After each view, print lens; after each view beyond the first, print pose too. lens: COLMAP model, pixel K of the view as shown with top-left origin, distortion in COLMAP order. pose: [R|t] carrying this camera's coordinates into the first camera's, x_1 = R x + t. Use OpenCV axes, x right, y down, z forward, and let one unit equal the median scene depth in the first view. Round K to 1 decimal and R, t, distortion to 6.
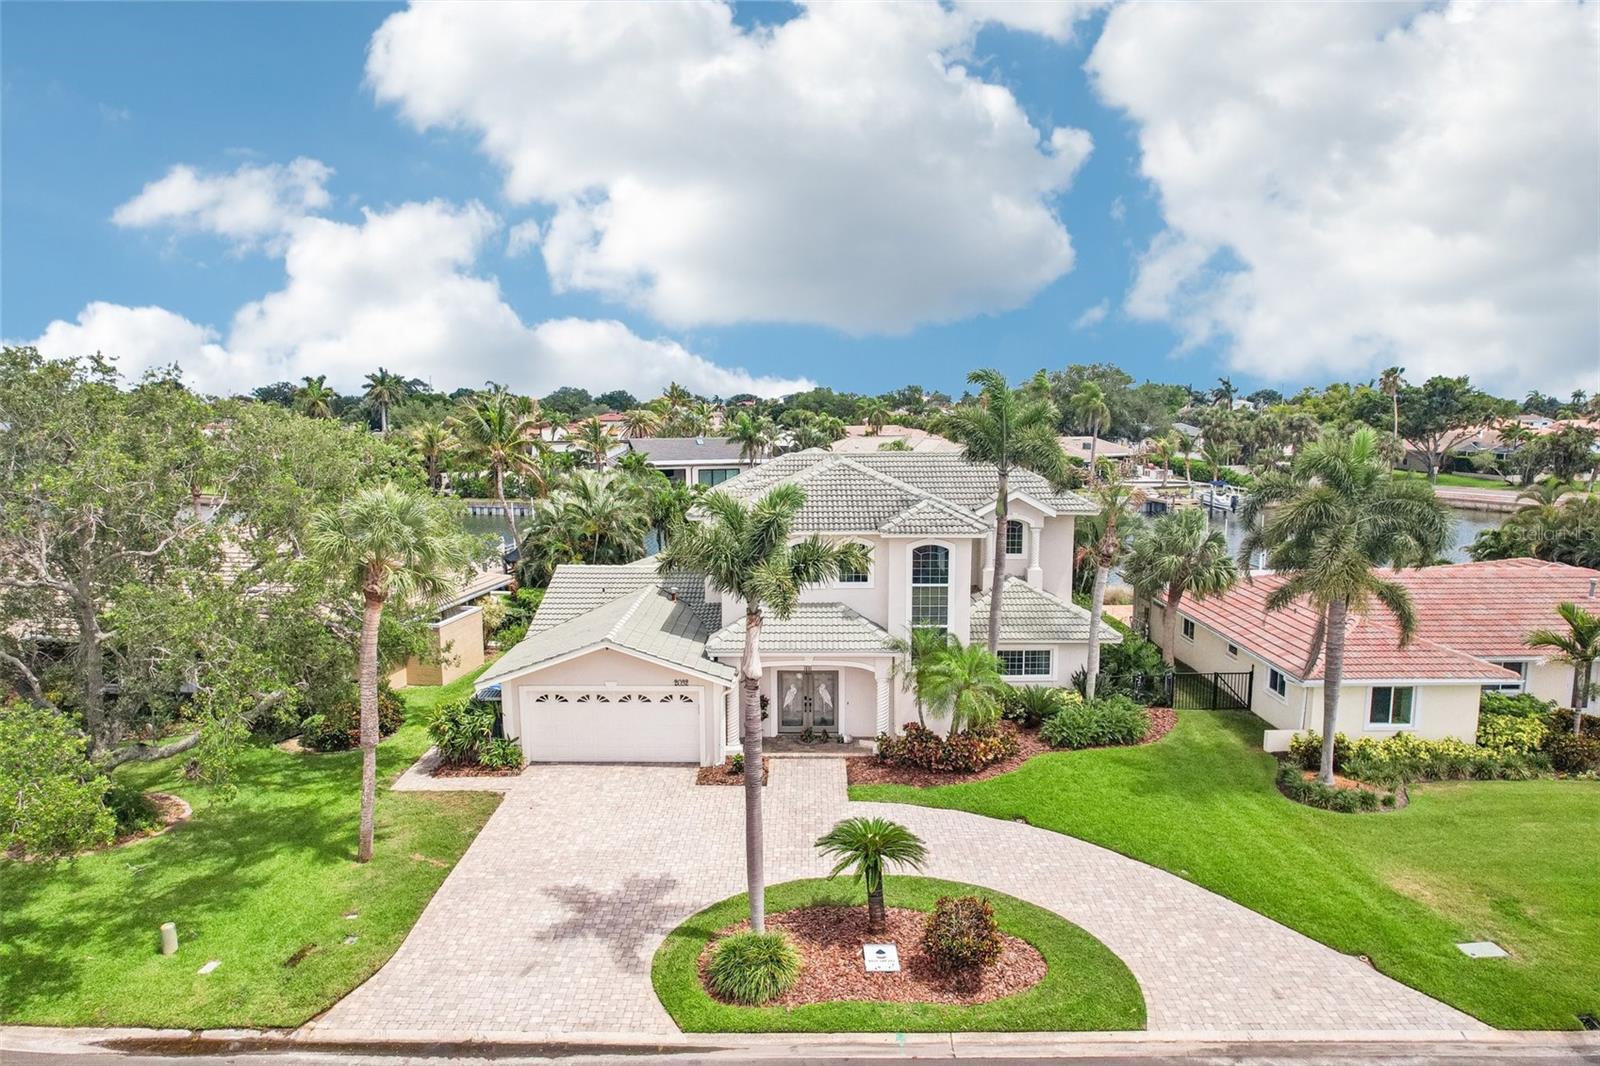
lens RADIAL K [[1026.3, 0, 800.0], [0, 1026.3, 533.0], [0, 0, 1]] dist [-0.086108, 0.083681]
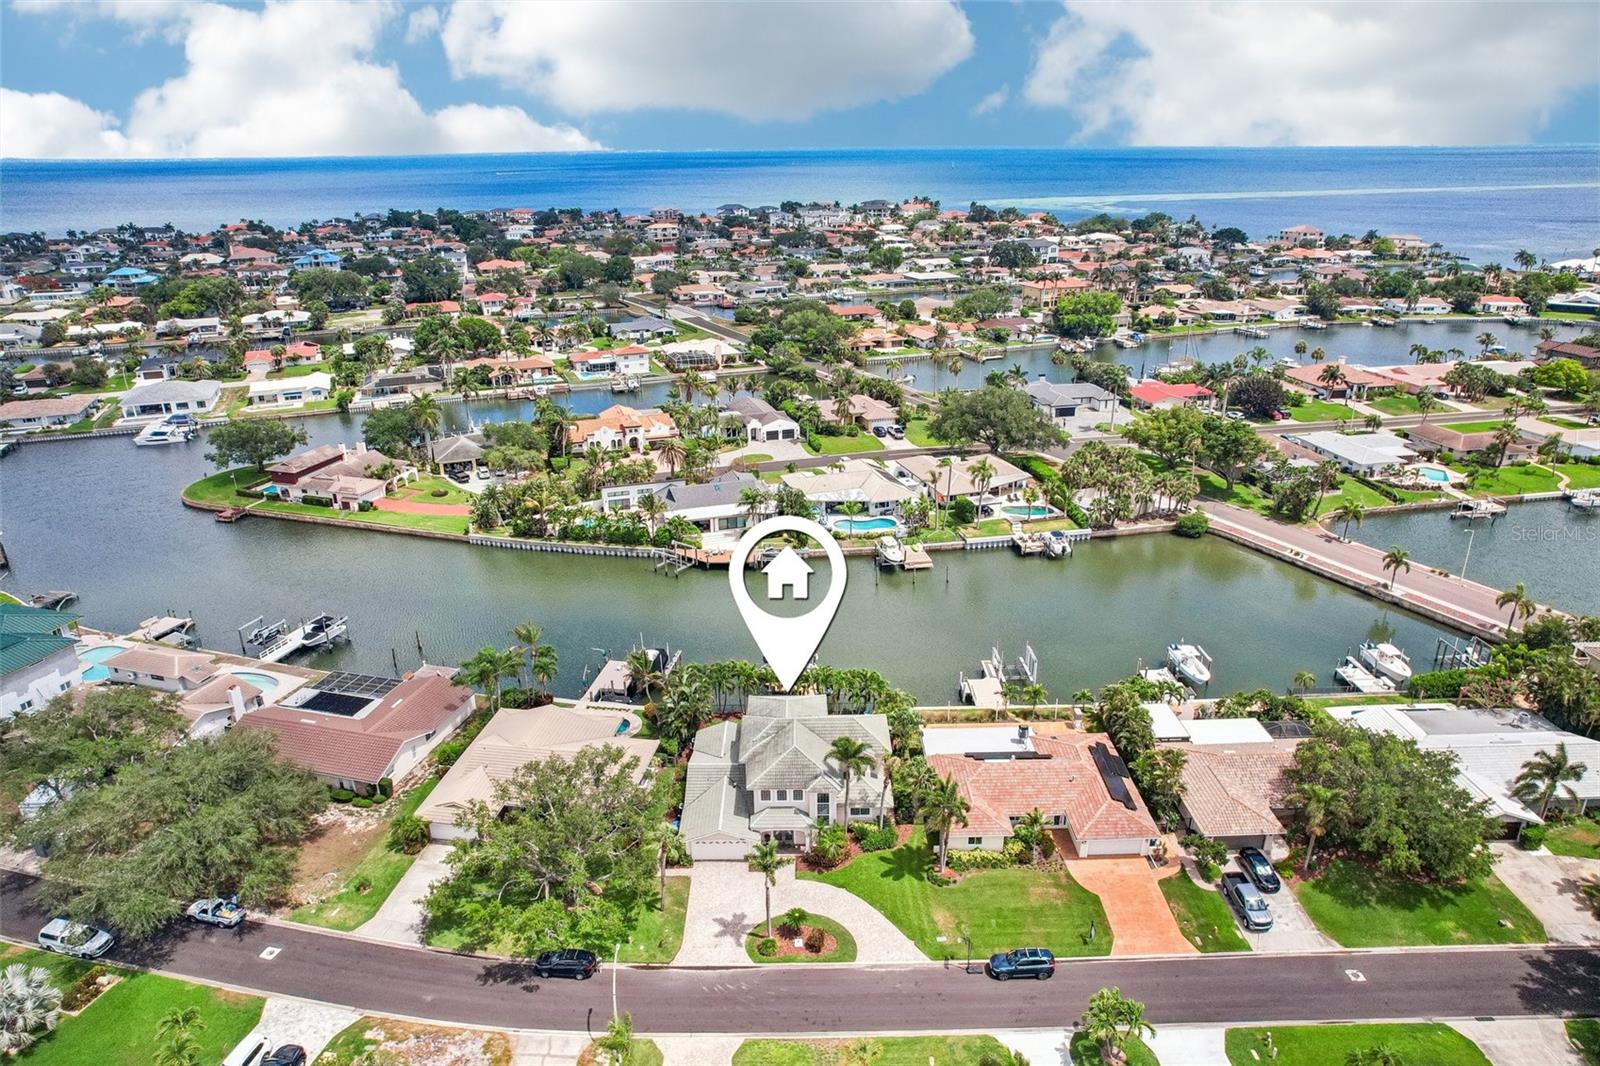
lens RADIAL K [[1026.3, 0, 800.0], [0, 1026.3, 533.0], [0, 0, 1]] dist [-0.086108, 0.083681]
pose [[0.999946, -0.009174, 0.004936, 0.054976], [0.007747, 0.971602, 0.236493, -1.537789], [-0.006966, -0.236441, 0.971621, -1.860390]]
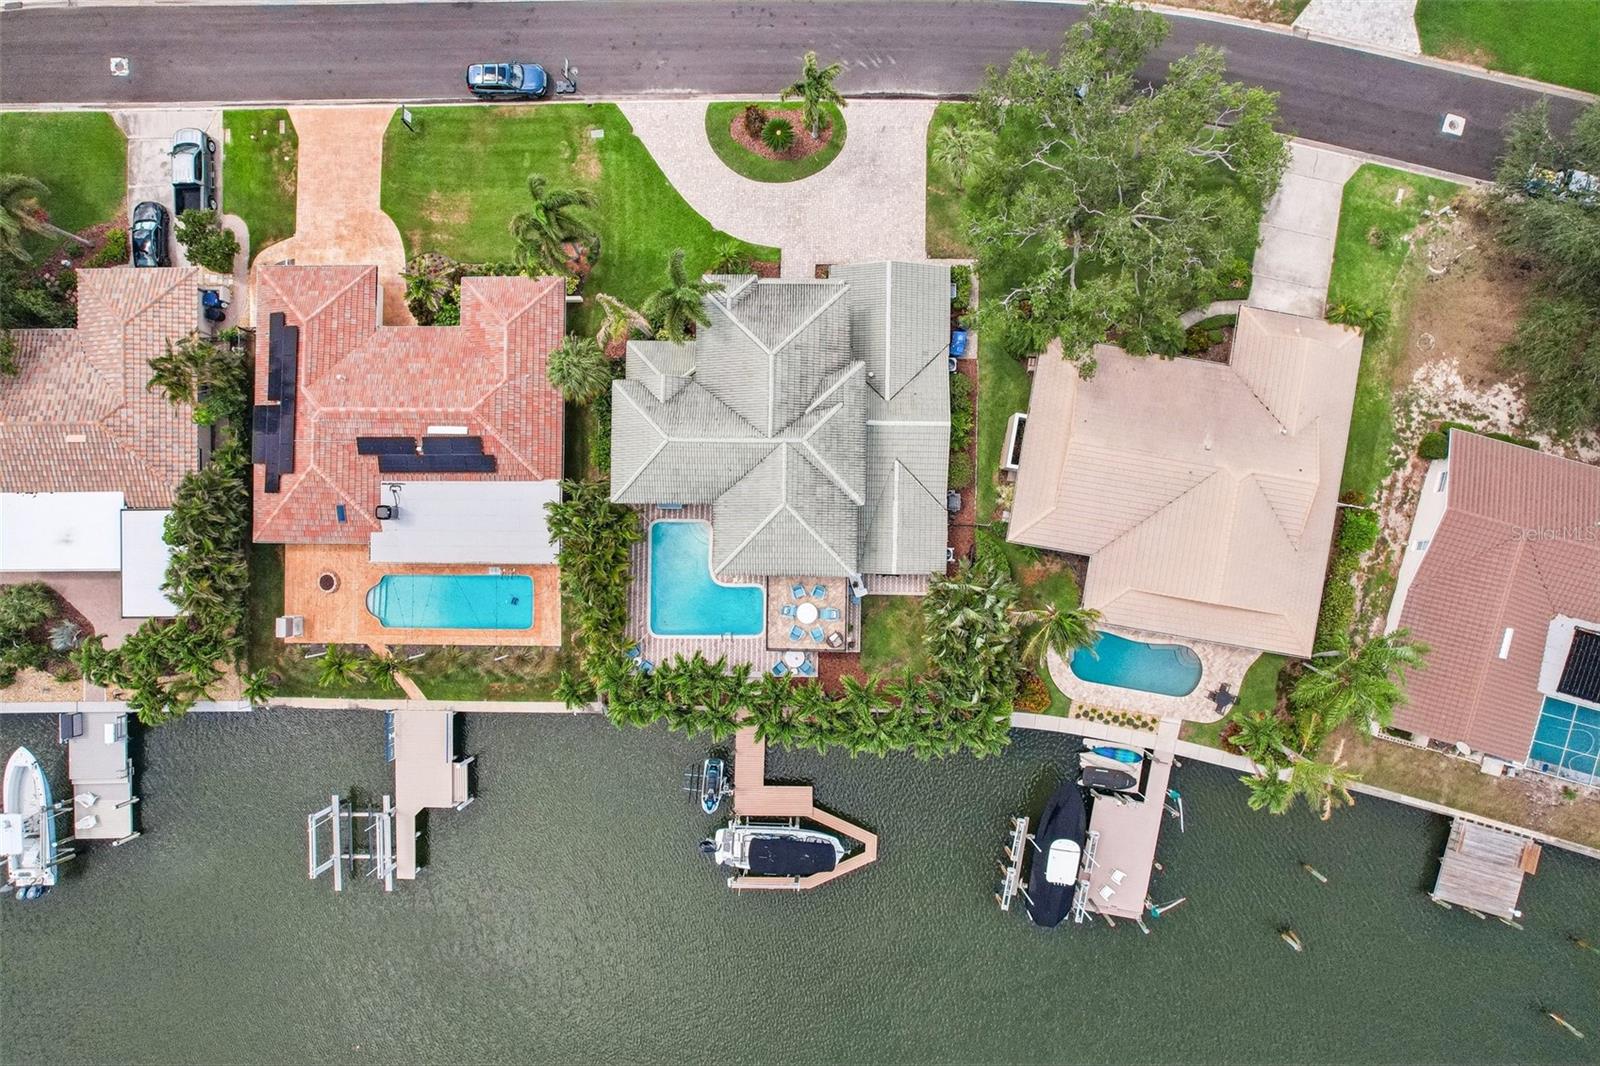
lens RADIAL K [[1026.3, 0, 800.0], [0, 1026.3, 533.0], [0, 0, 1]] dist [-0.086108, 0.083681]
pose [[-0.999536, -0.008639, 0.029223, -0.069276], [0.030059, -0.121974, 0.992078, -2.087744], [-0.005006, 0.992496, 0.122177, 1.300476]]
